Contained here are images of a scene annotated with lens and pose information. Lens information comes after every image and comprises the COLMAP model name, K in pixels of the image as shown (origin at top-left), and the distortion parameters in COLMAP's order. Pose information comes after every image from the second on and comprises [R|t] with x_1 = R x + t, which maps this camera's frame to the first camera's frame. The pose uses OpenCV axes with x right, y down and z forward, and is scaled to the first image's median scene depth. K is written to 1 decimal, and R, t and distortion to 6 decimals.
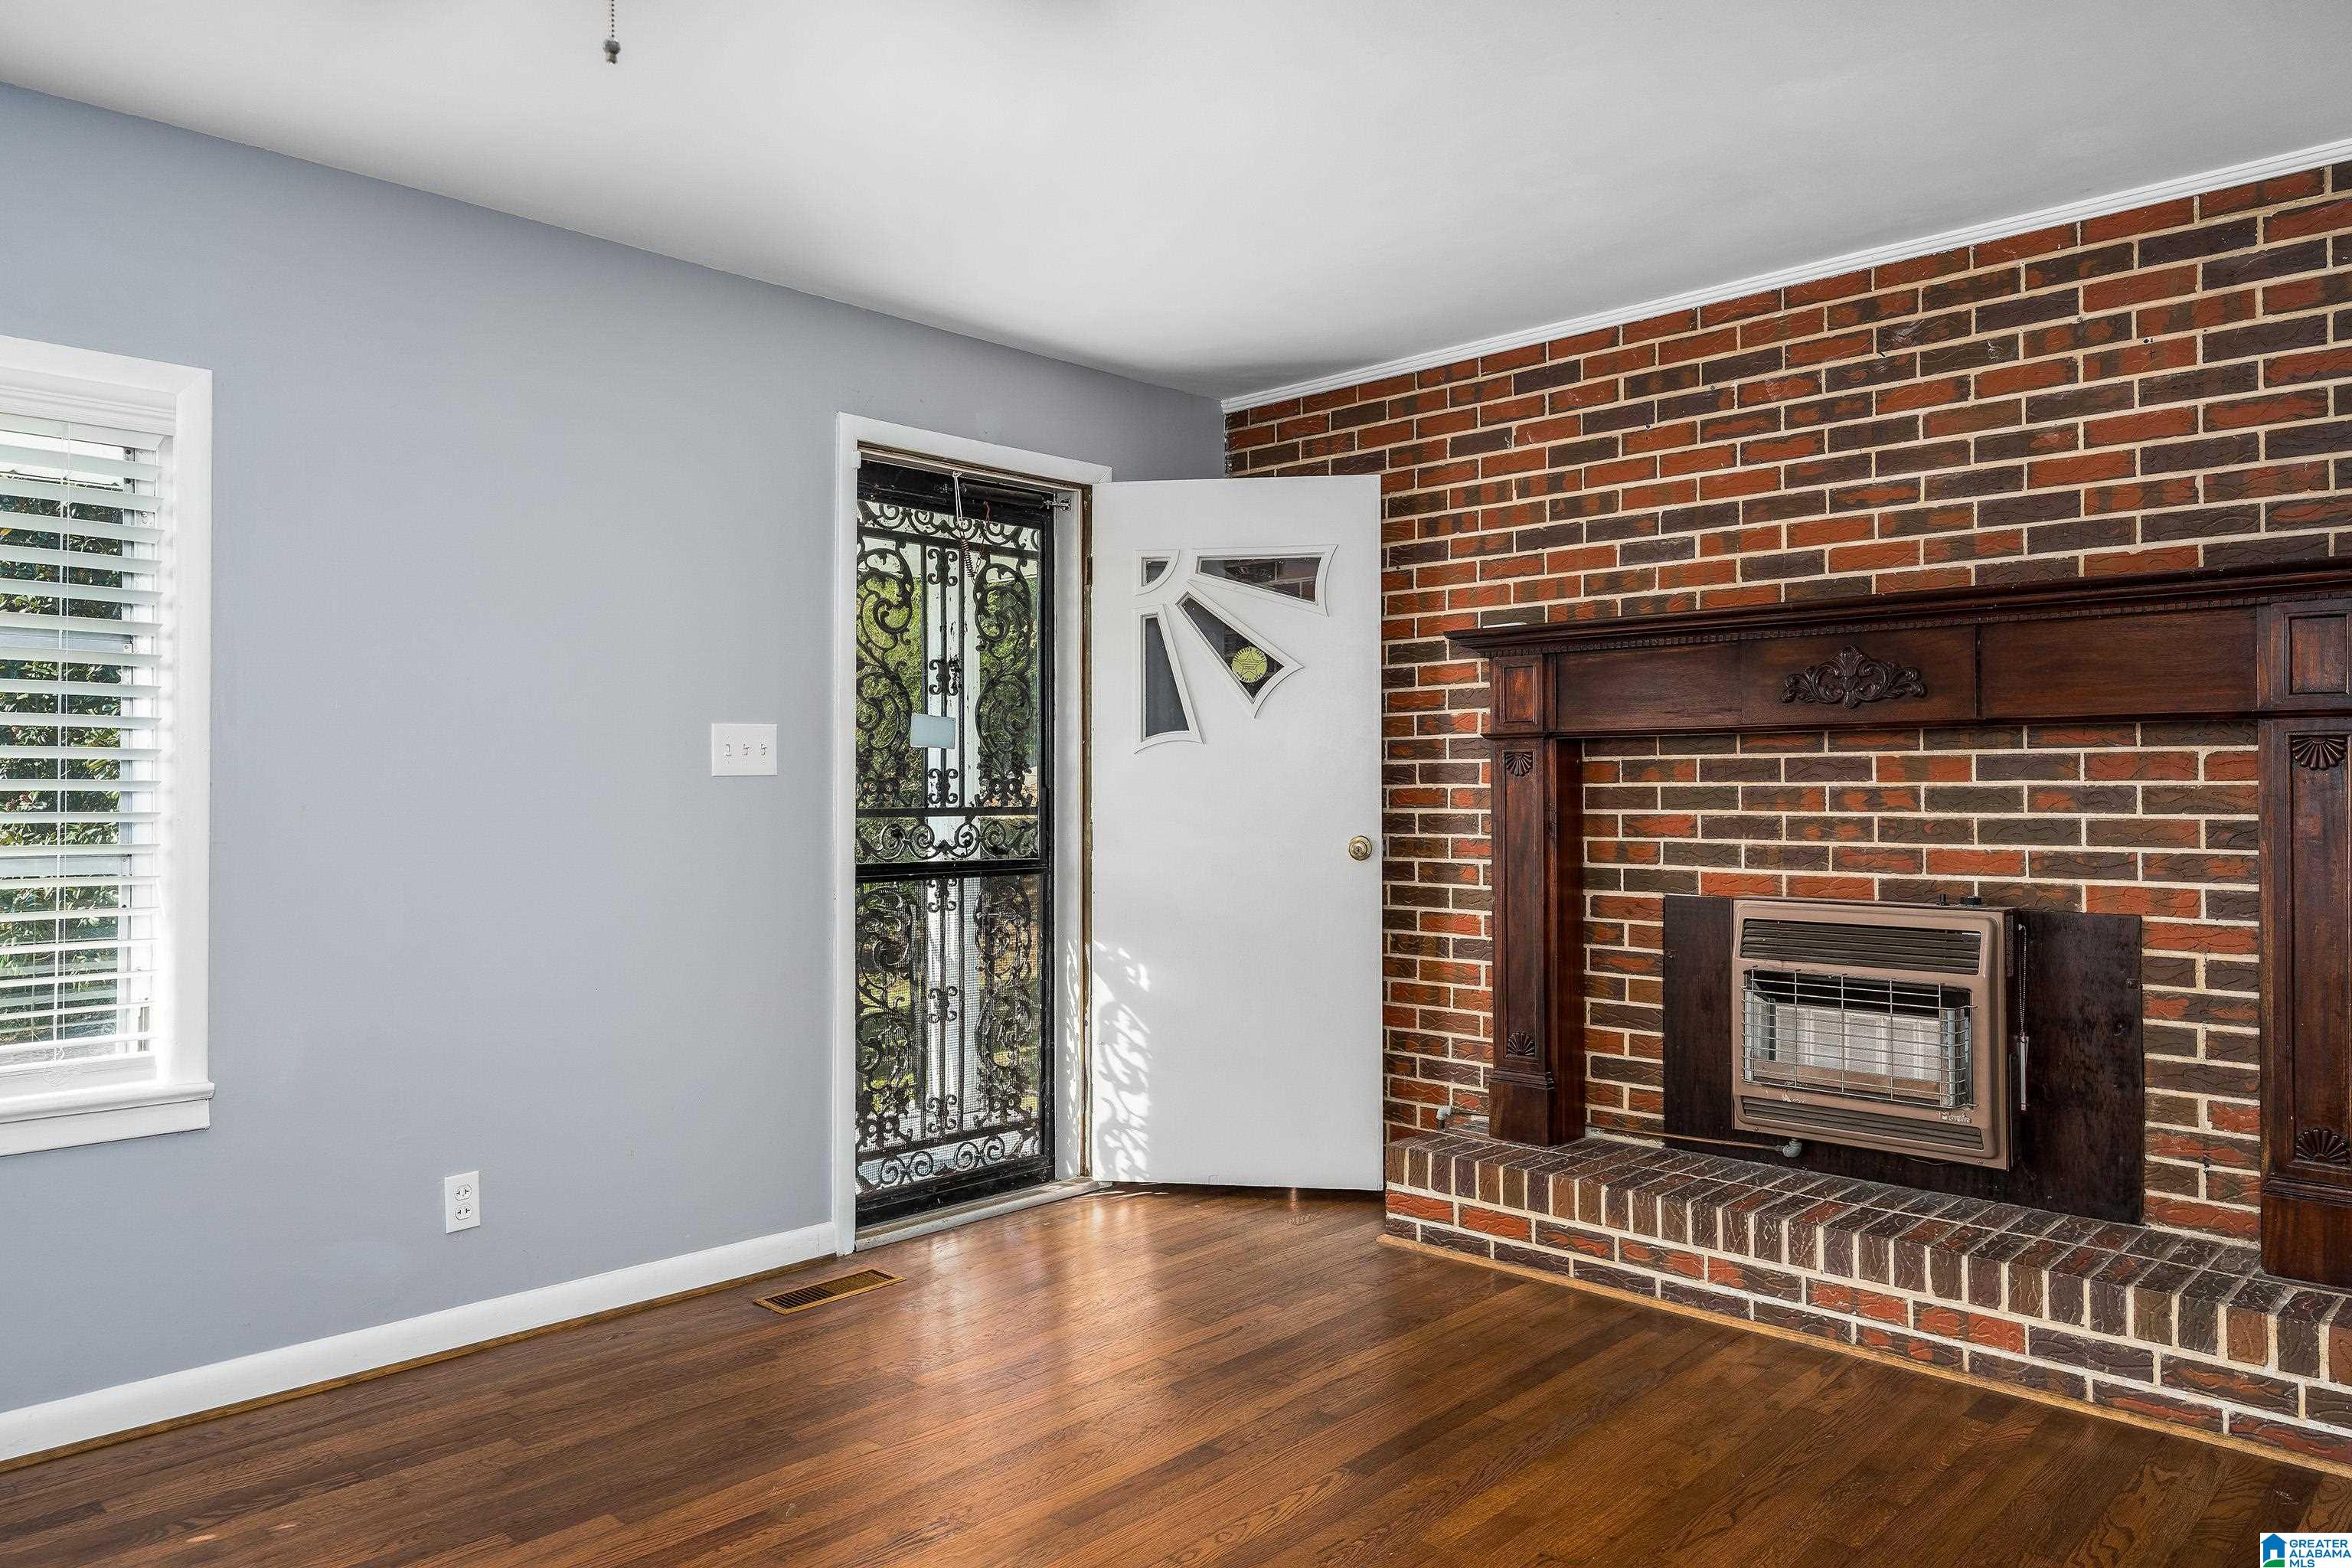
lens RADIAL K [[1582.0, 0, 1176.3], [0, 1582.0, 777.7], [0, 0, 1]] dist [0.009379, 0.000233]
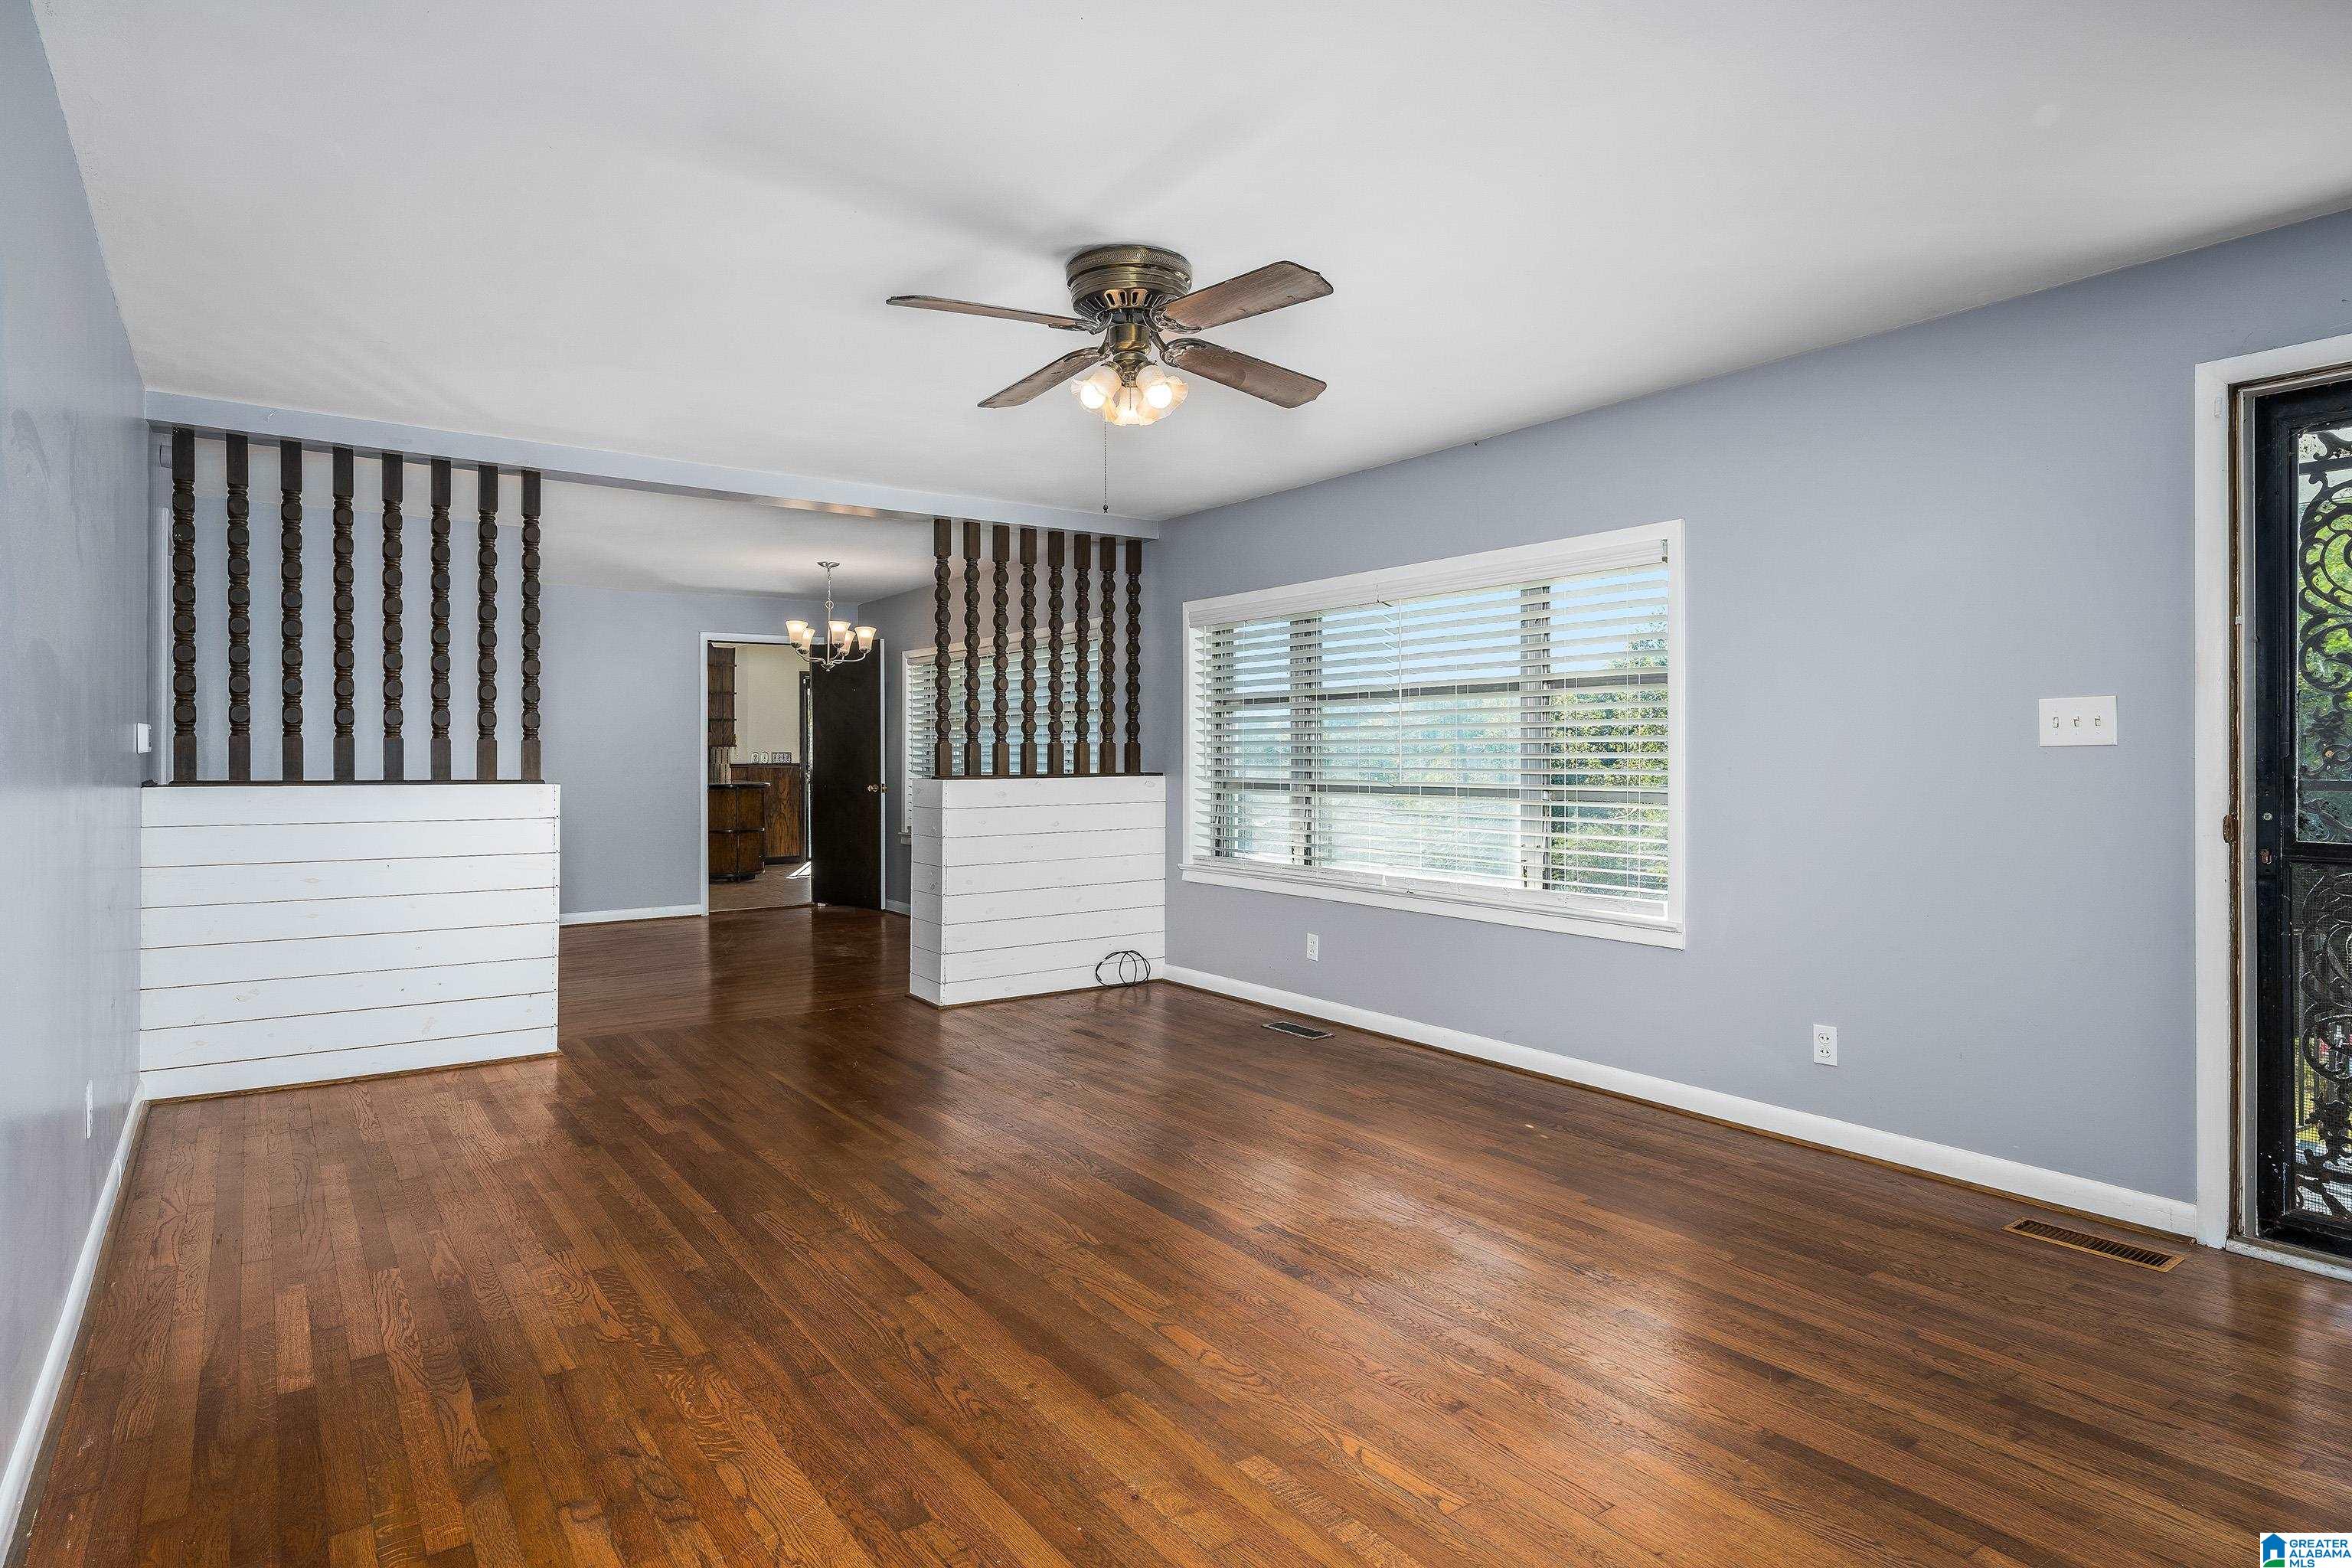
lens RADIAL K [[1296.9, 0, 1179.4], [0, 1296.9, 761.5], [0, 0, 1]] dist [0.003526, 0.000339]
pose [[-0.196455, 0.002221, -0.980510, 0.703066], [0.007337, 0.999973, 0.000795, 0.004321], [0.980485, -0.007038, -0.196466, 0.567420]]
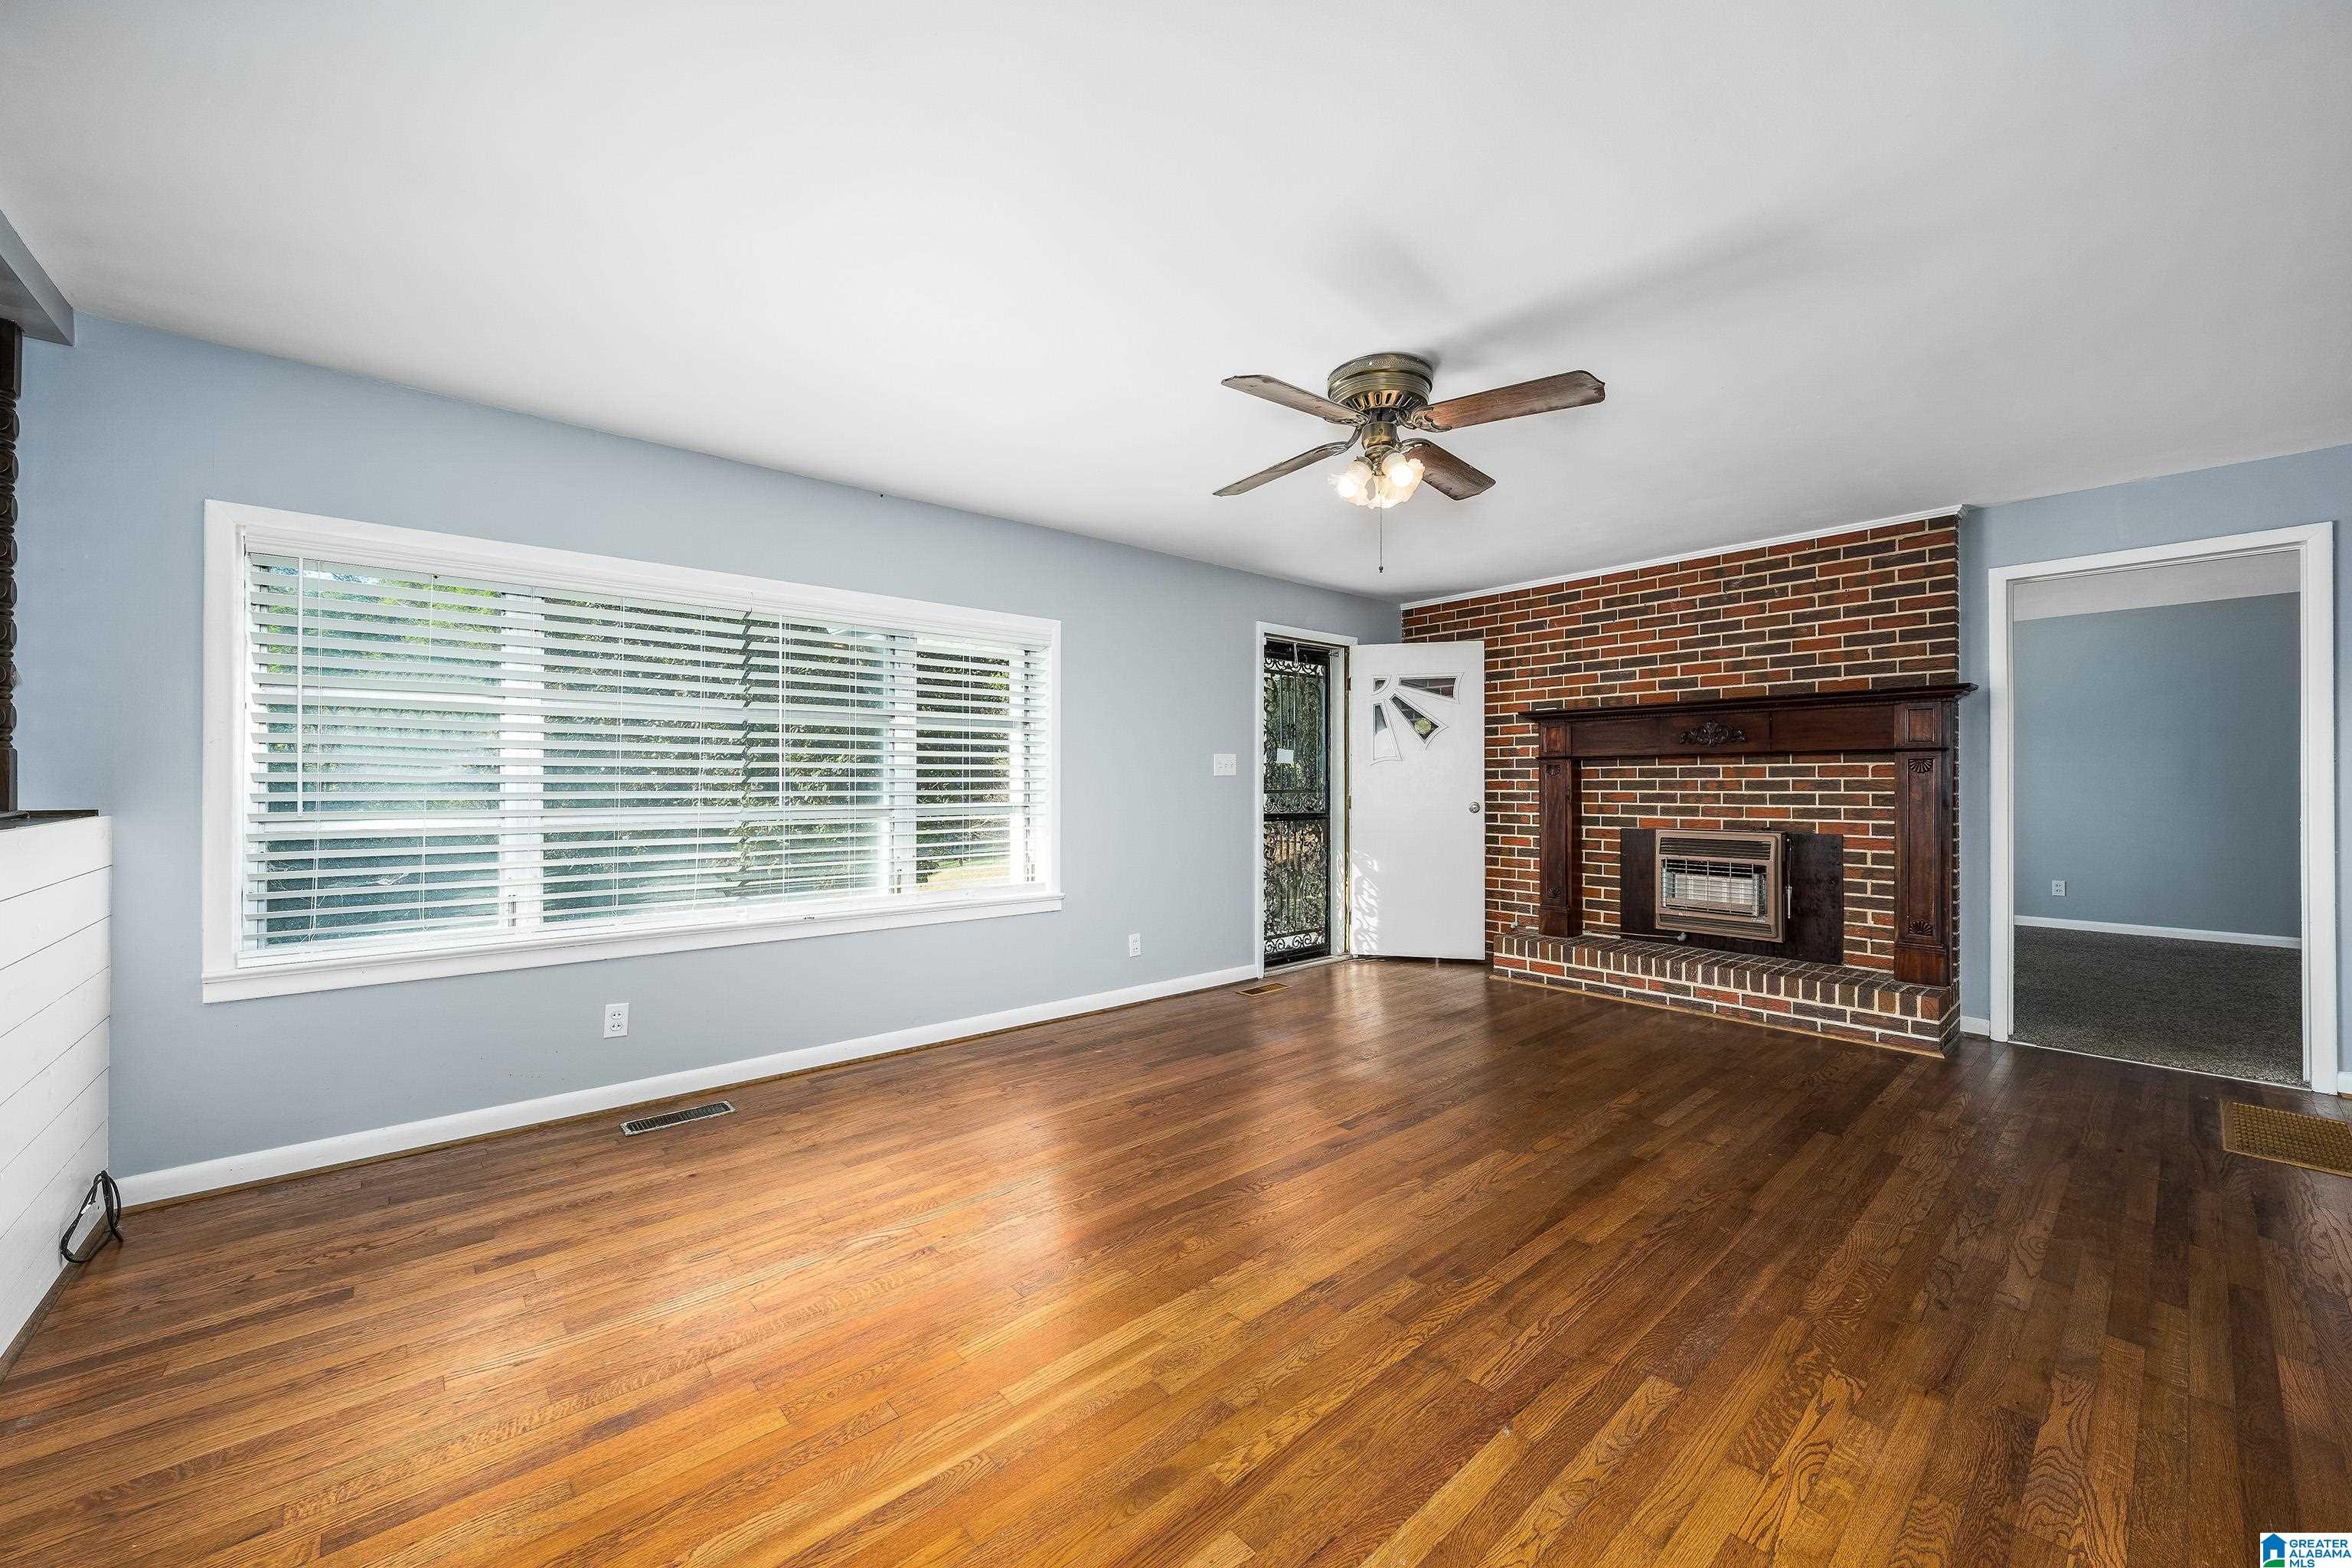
lens RADIAL K [[900.3, 0, 1176.0], [0, 900.3, 784.0], [0, 0, 1]] dist [-0.001680, -0.000044]
pose [[0.995967, -0.000071, -0.089724, -0.221370], [0.000959, 0.999951, 0.009848, -0.002238], [0.089719, -0.009894, 0.995918, -0.357739]]
